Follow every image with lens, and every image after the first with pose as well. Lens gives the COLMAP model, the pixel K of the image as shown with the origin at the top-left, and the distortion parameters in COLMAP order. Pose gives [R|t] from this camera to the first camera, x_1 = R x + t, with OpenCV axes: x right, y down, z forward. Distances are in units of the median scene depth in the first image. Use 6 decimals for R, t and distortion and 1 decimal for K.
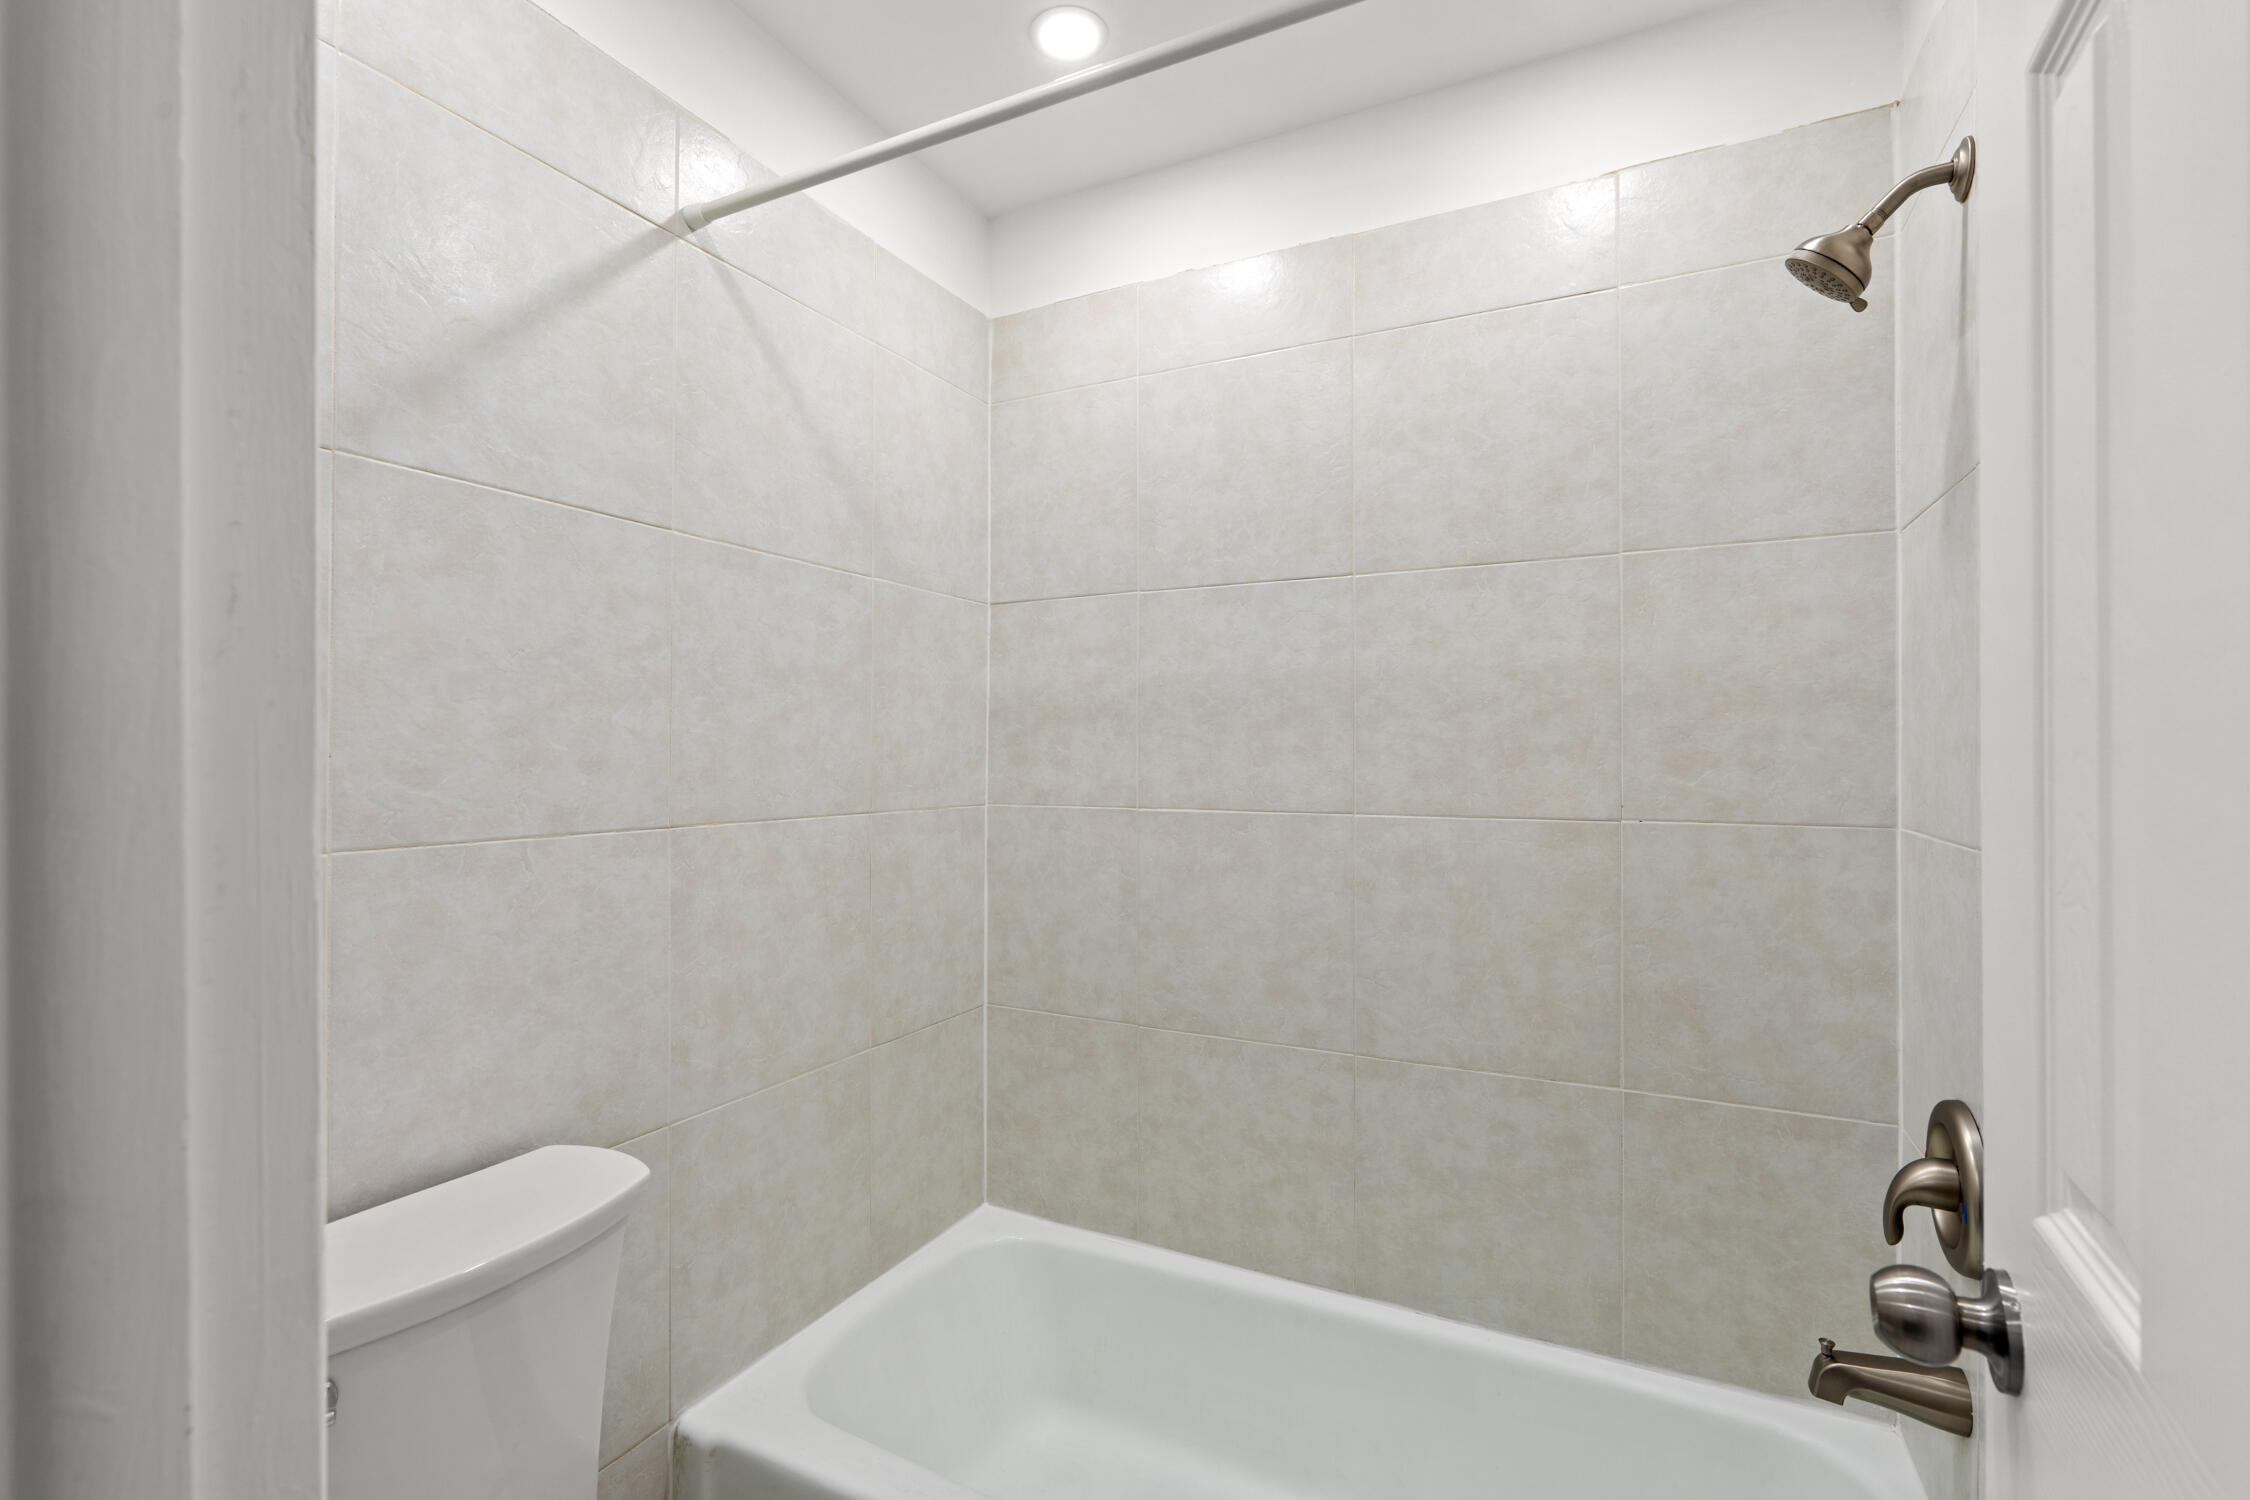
lens RADIAL K [[1012.1, 0, 1123.1], [0, 1012.1, 750.9], [0, 0, 1]] dist [0.001342, 0.000892]
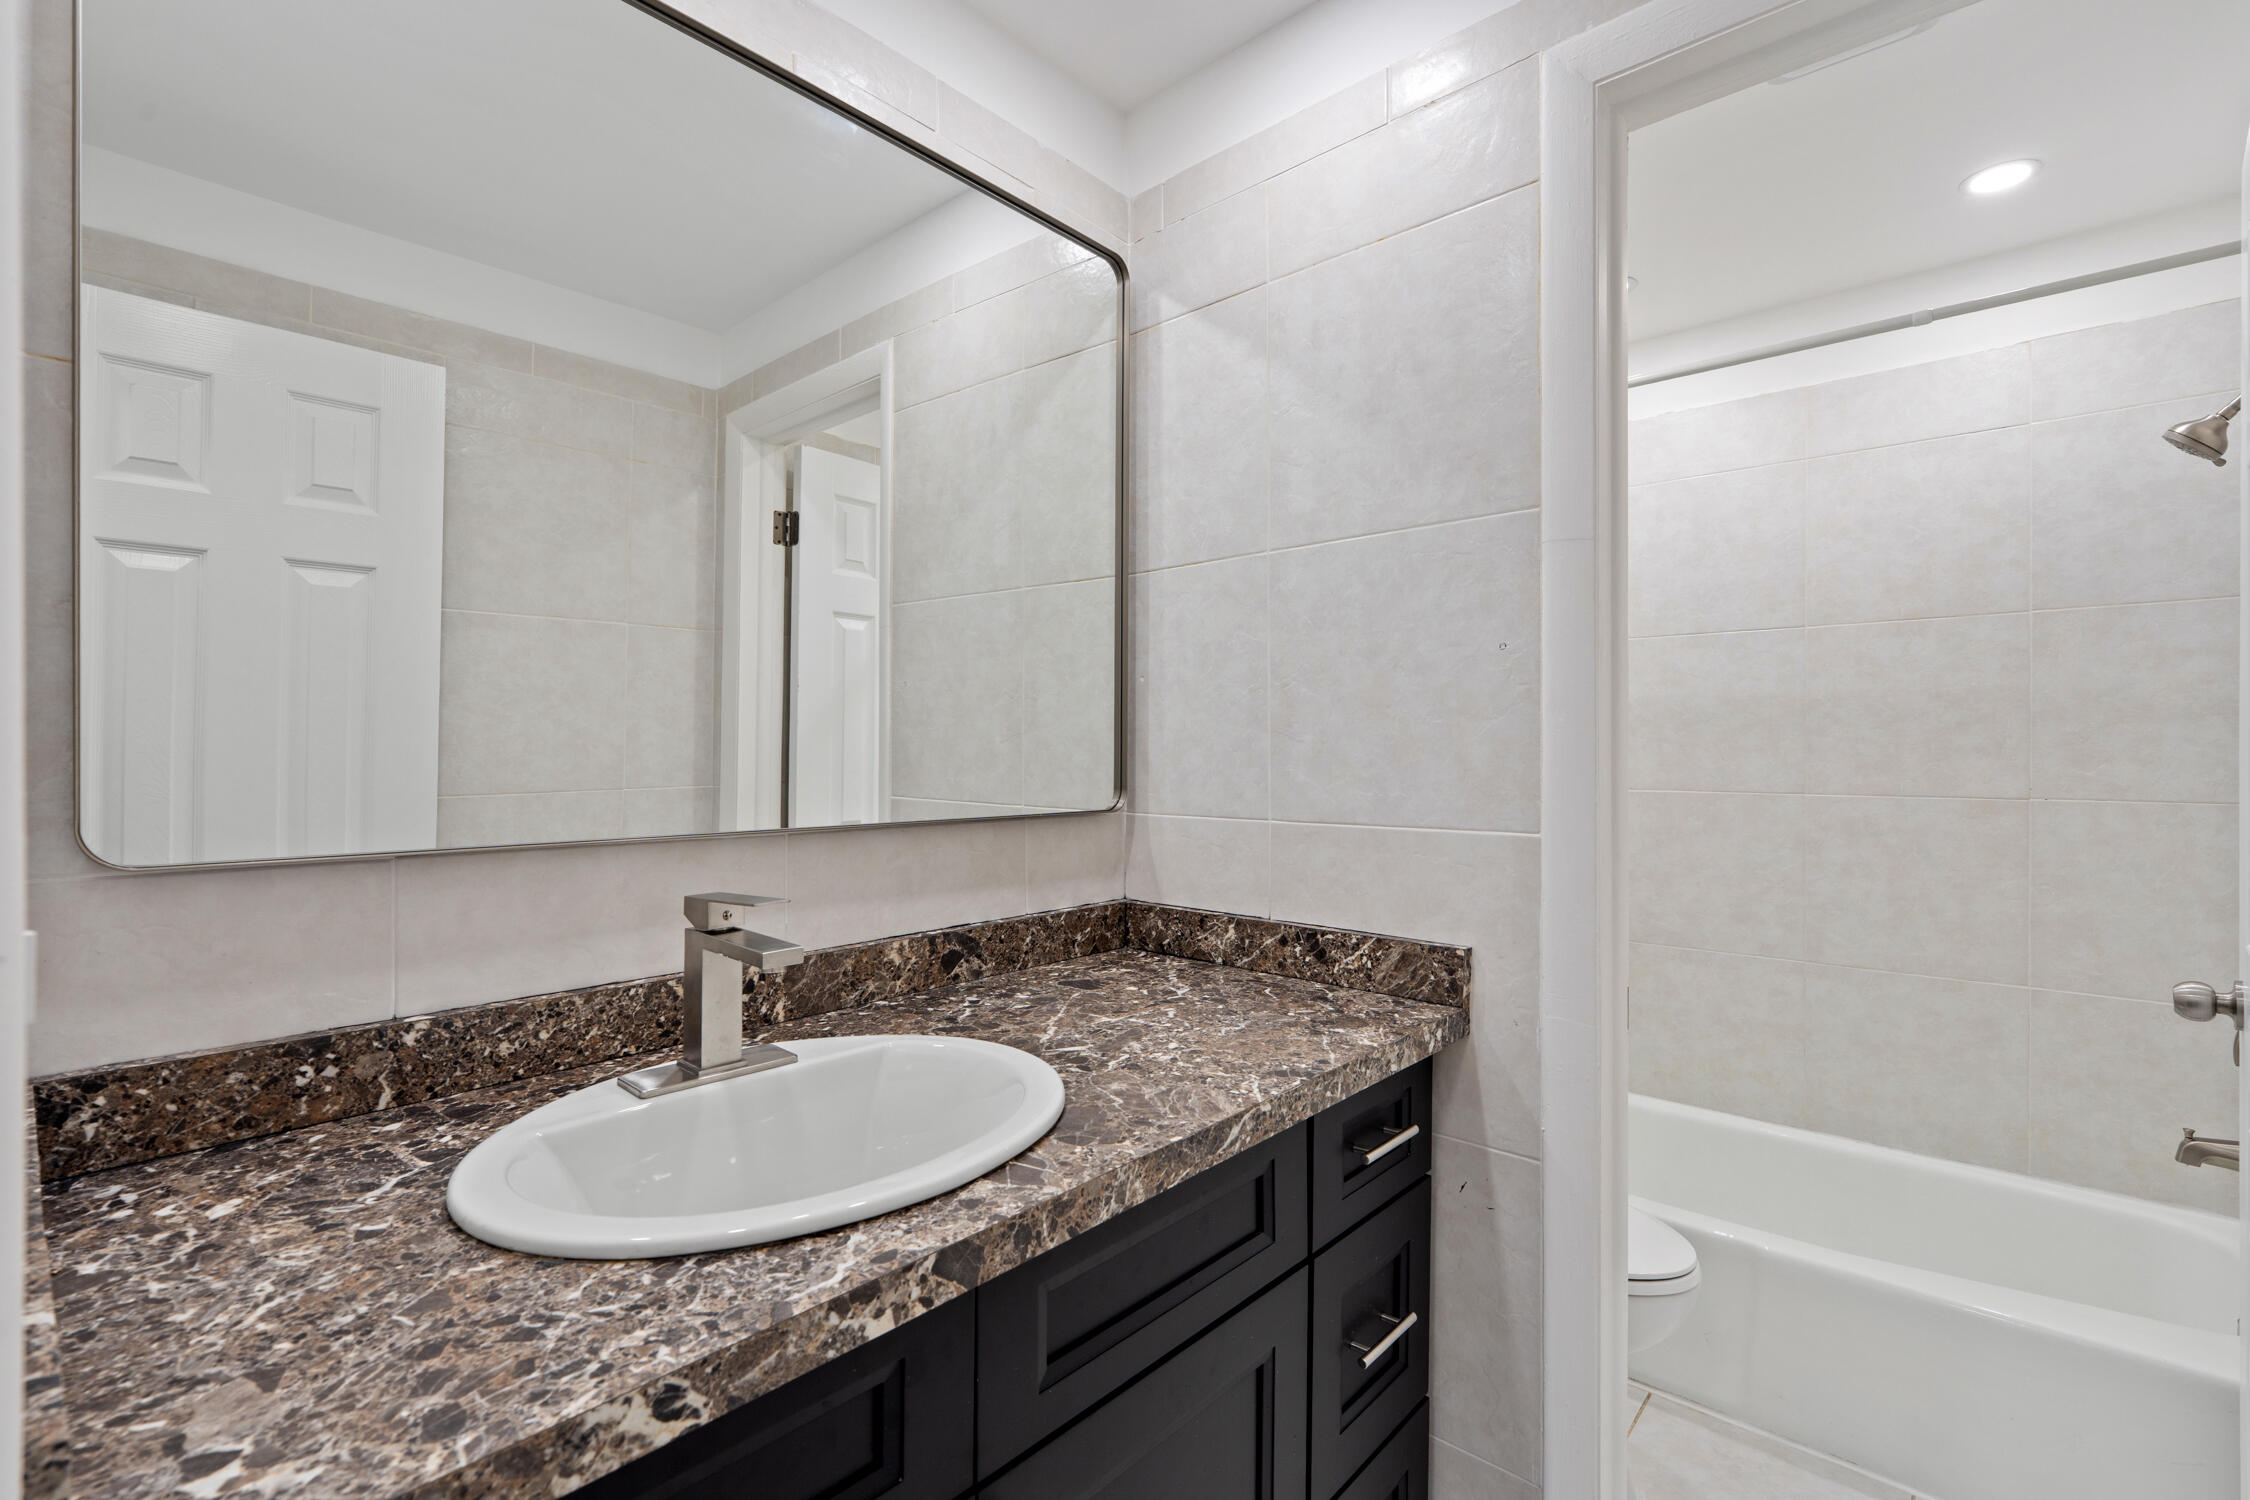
lens RADIAL K [[1012.1, 0, 1129.3], [0, 1012.1, 756.6], [0, 0, 1]] dist [0.001342, 0.000892]
pose [[0.966176, 0.001888, -0.257875, -0.360879], [0.000285, 0.999965, 0.008388, -0.003466], [0.257882, -0.008178, 0.966142, -0.696889]]
